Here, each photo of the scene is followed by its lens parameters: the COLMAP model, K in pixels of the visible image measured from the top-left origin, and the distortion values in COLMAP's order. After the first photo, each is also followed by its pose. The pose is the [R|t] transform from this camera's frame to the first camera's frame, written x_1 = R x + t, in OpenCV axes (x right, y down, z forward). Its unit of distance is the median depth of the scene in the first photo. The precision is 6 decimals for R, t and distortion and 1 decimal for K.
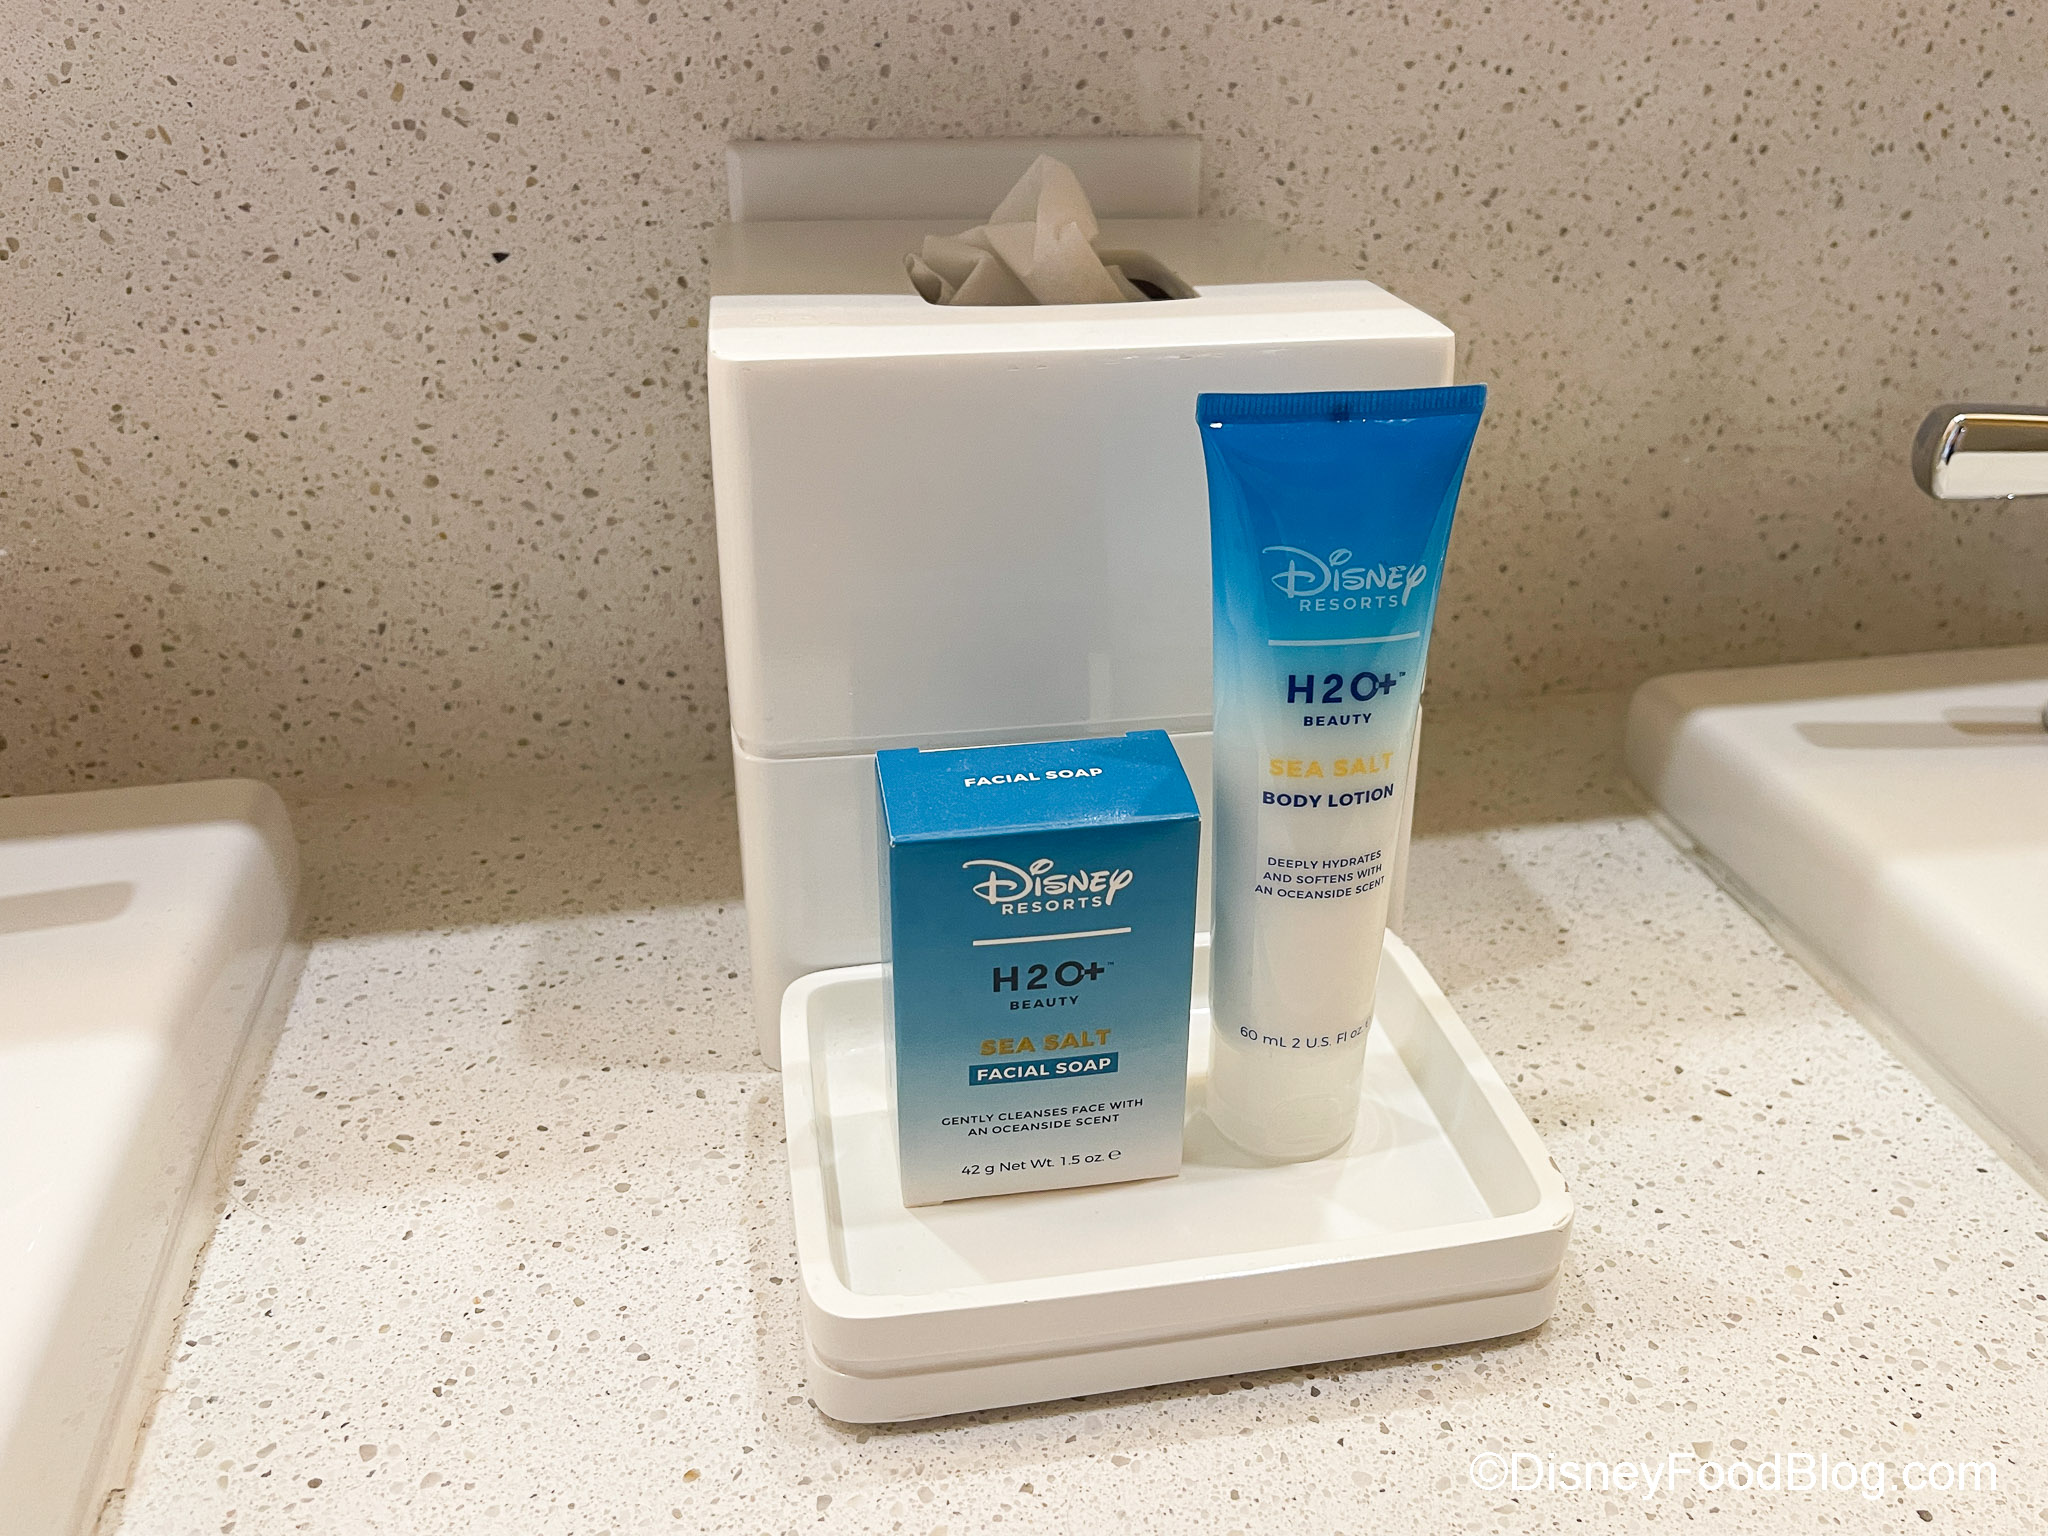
lens RADIAL K [[1640.9, 0, 1024.0], [0, 1640.9, 768.0], [0, 0, 1]] dist [0.080624, -0.117118]
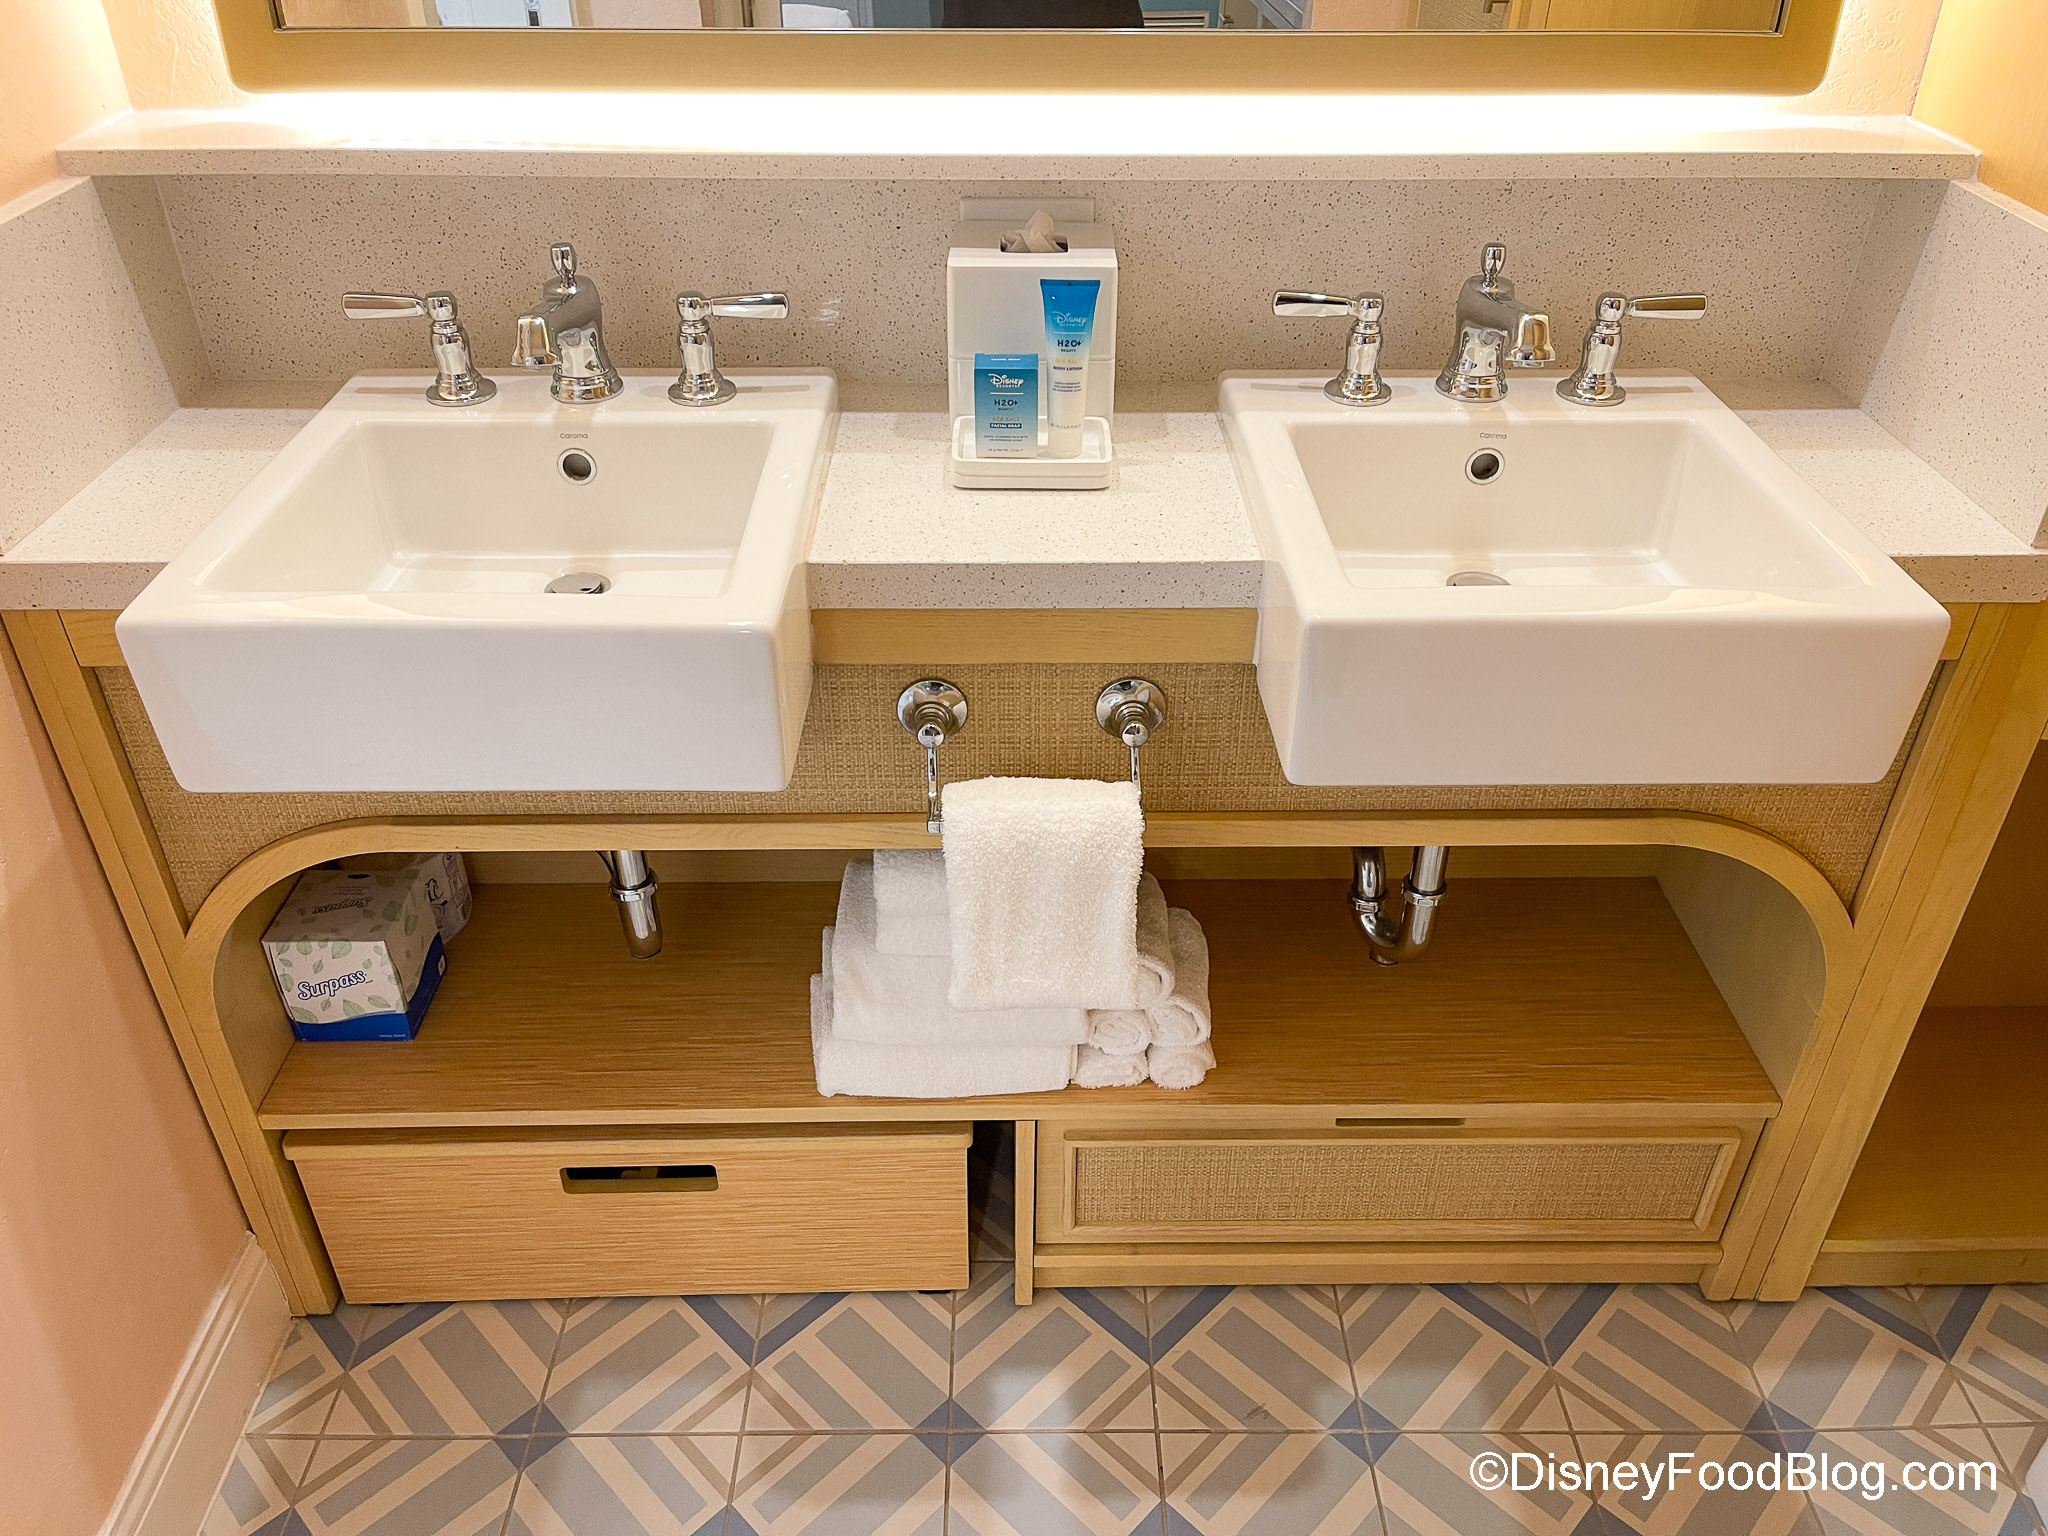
lens RADIAL K [[1582.0, 0, 1030.3], [0, 1582.0, 834.3], [0, 0, 1]] dist [0.088756, -0.142835]
pose [[0.985415, 0.097693, -0.139330, 0.767719], [-0.077066, 0.986212, 0.146448, 0.613339], [0.151716, -0.133575, 0.979357, -3.345980]]
